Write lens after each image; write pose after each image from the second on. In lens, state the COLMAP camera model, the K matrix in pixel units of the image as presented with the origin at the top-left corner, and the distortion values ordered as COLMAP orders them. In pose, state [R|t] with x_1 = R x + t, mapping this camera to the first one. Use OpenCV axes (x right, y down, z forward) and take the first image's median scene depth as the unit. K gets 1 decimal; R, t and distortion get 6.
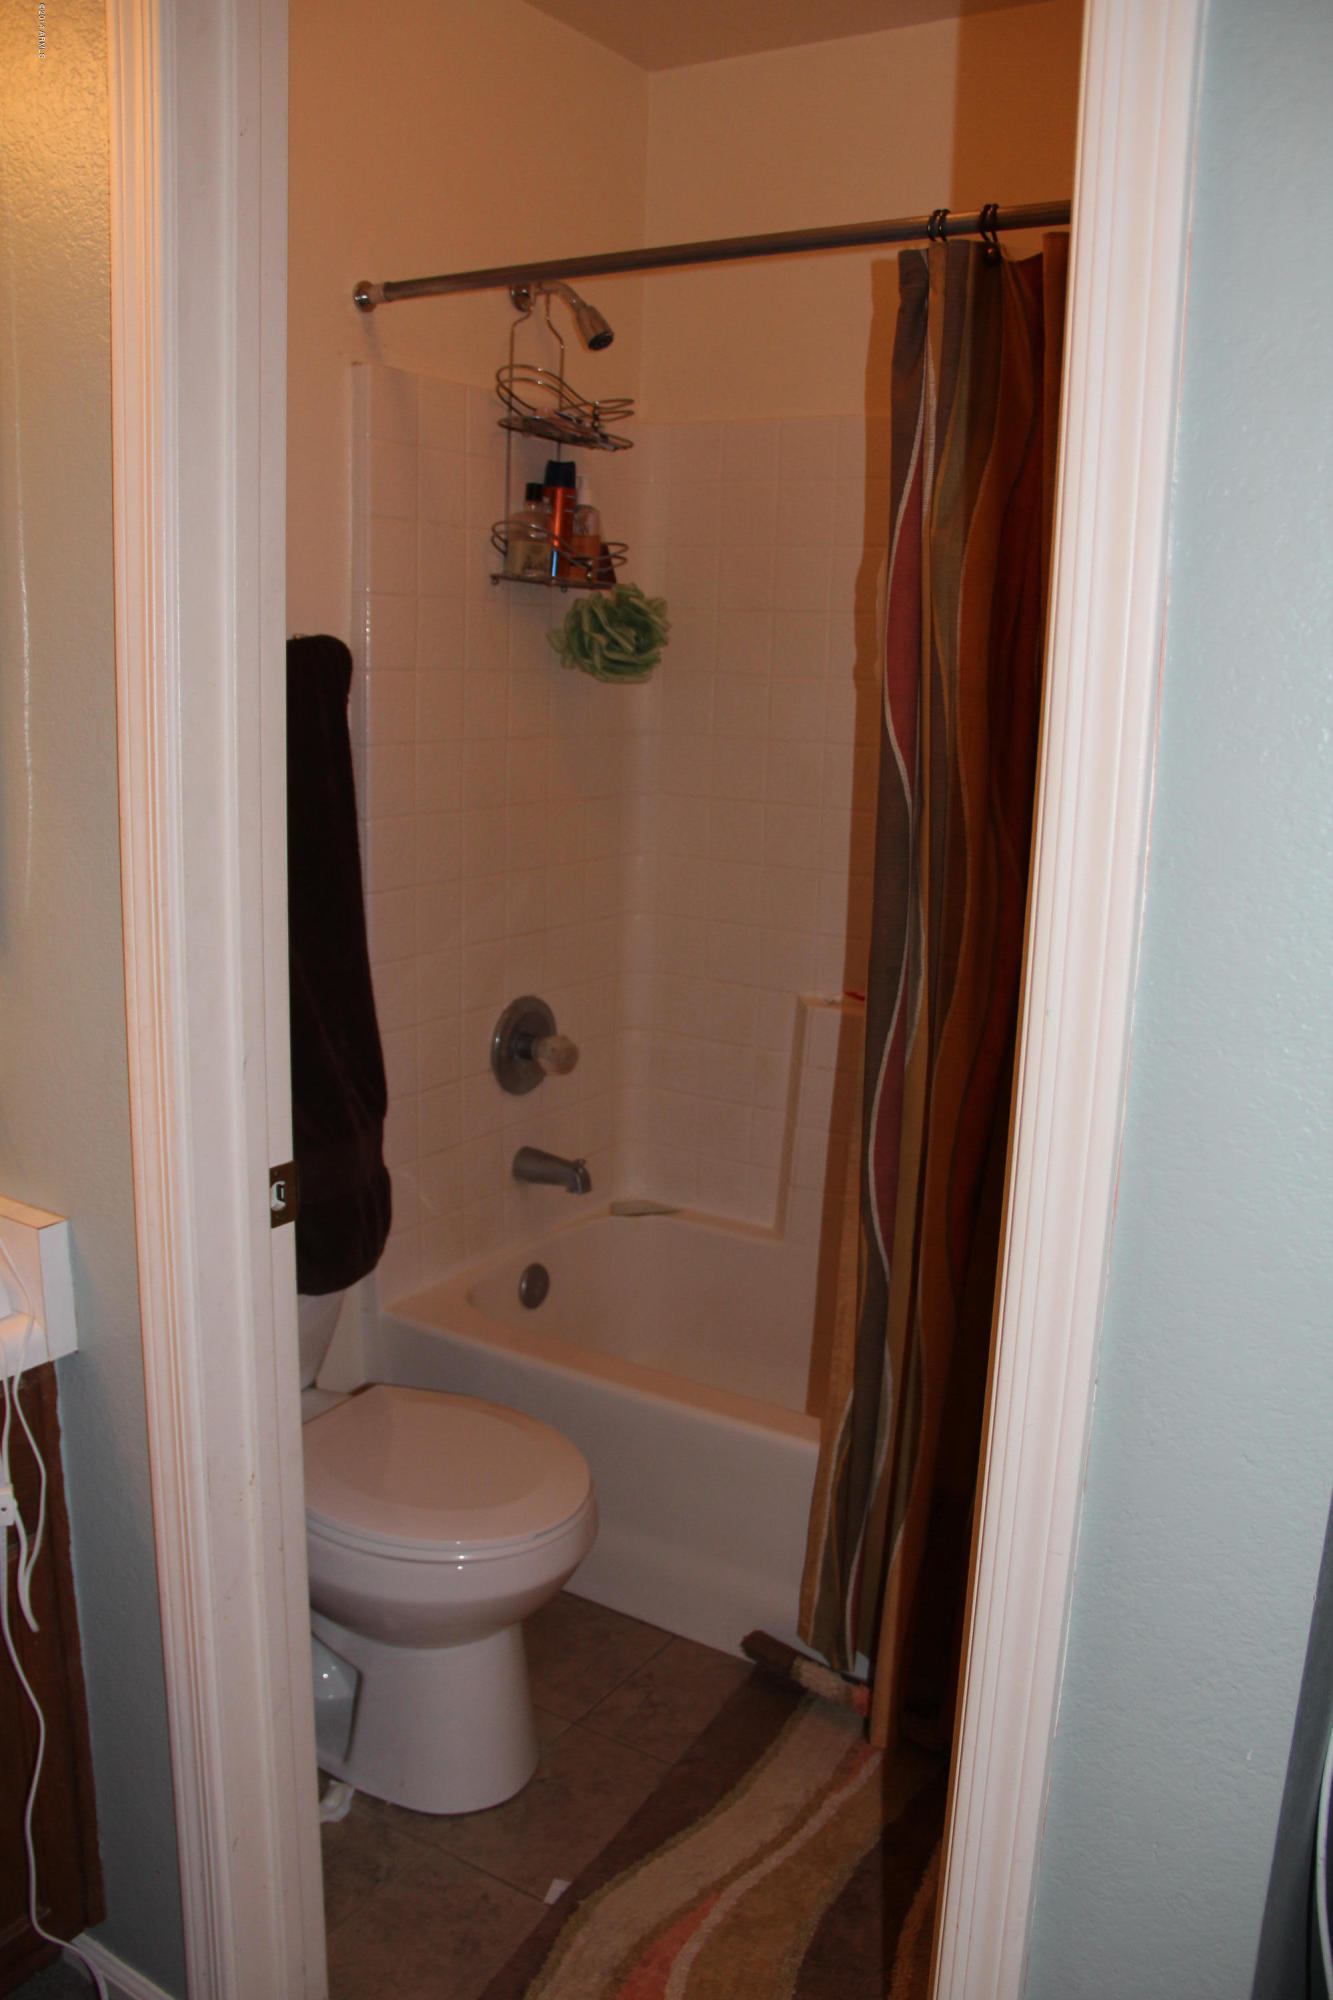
lens RADIAL K [[1675.7, 0, 673.5], [0, 1675.7, 1013.2], [0, 0, 1]] dist [-0.130943, 0.061717]
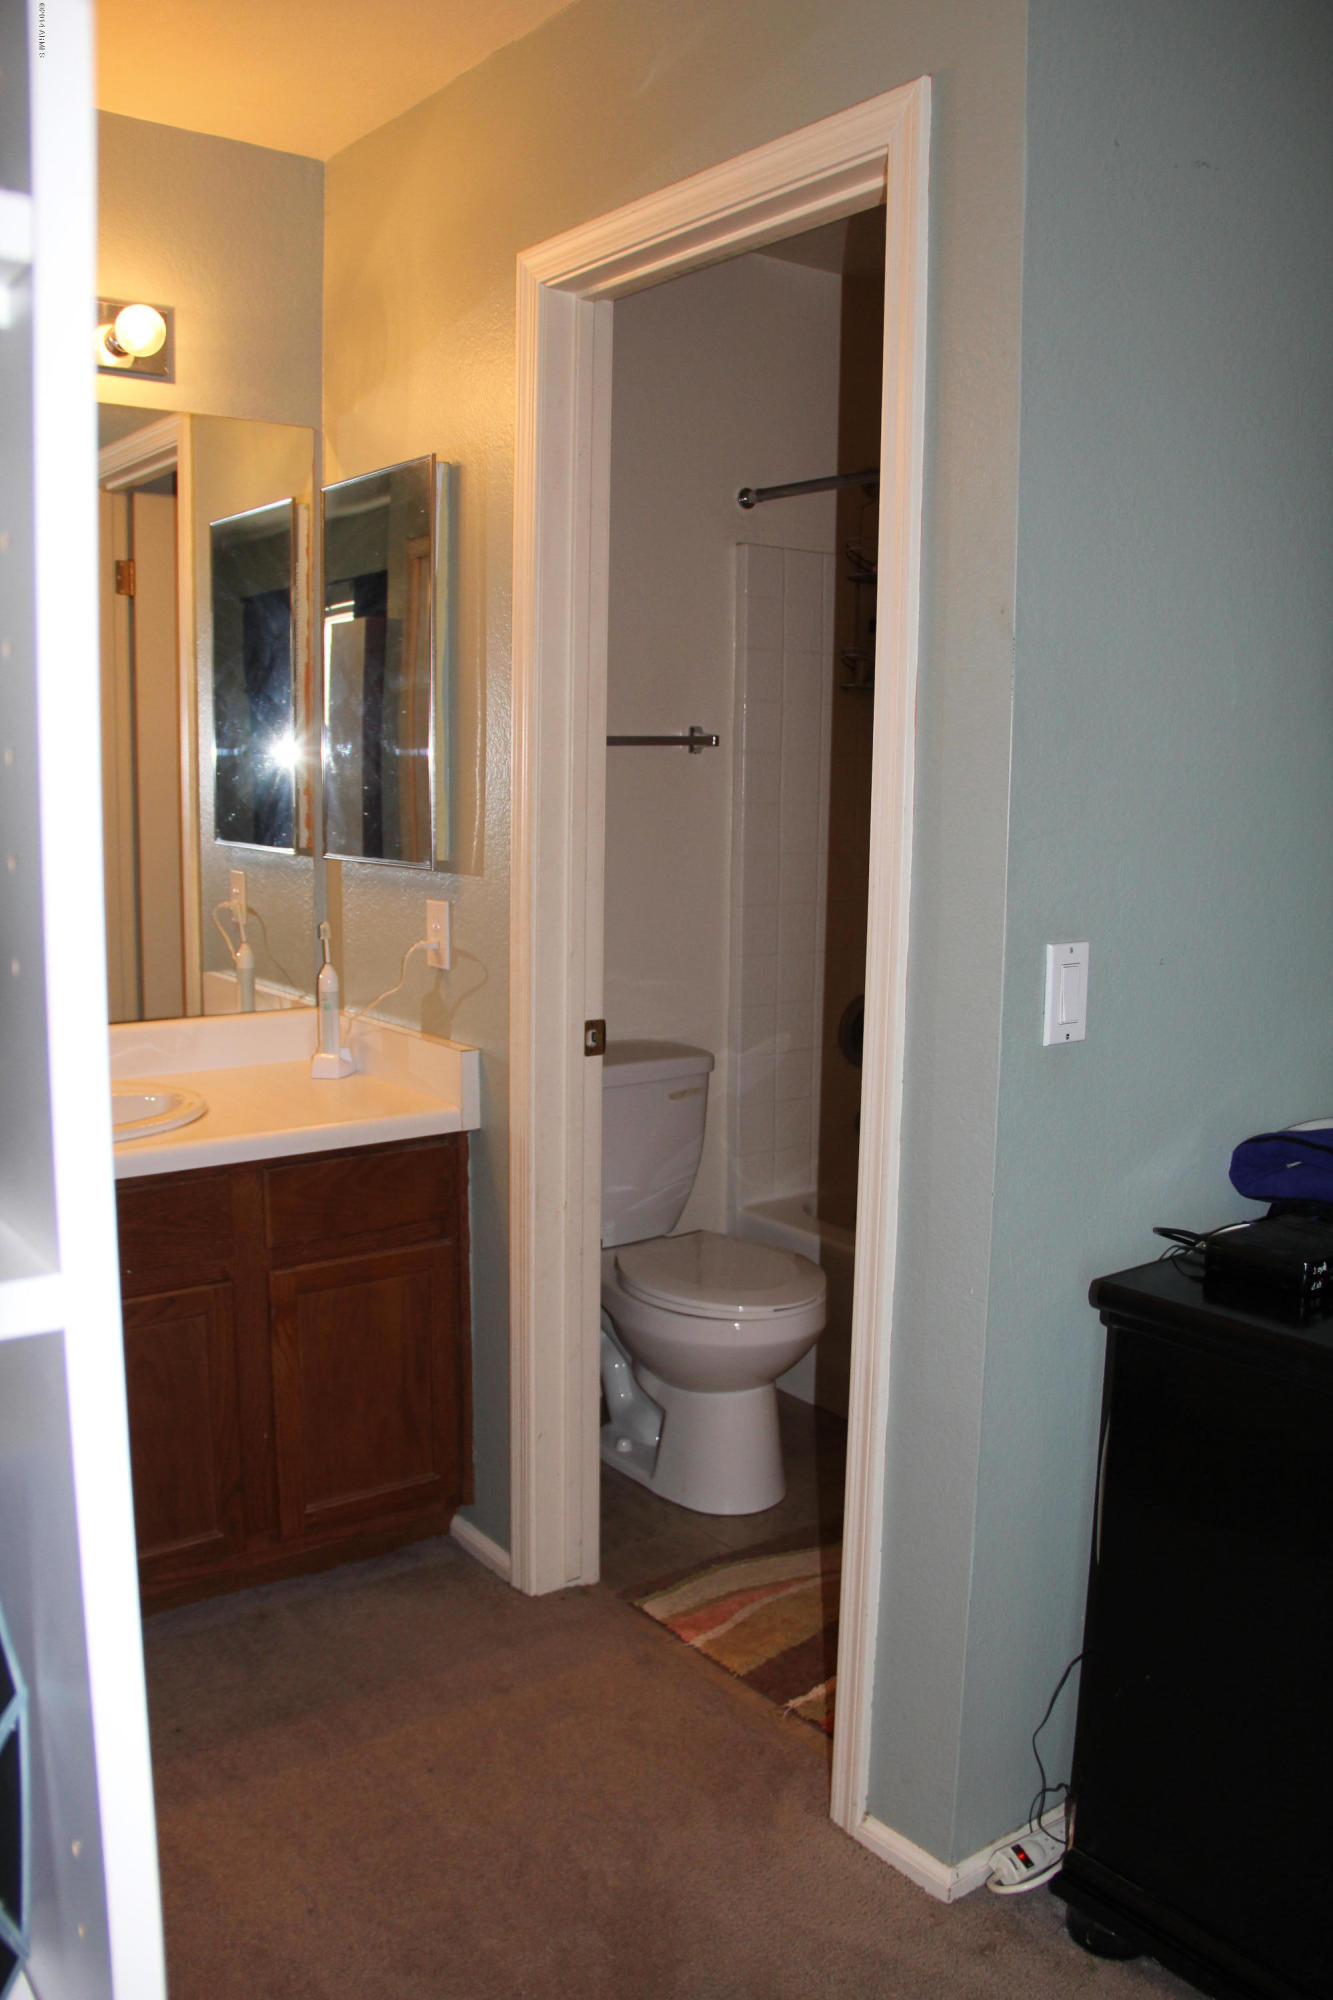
lens RADIAL K [[1675.7, 0, 658.6], [0, 1675.7, 994.4], [0, 0, 1]] dist [-0.130943, 0.061717]
pose [[0.936563, 0.040657, -0.348134, 0.374208], [-0.067065, 0.995685, -0.064140, 0.147340], [0.344024, 0.083419, 0.935248, -0.529773]]
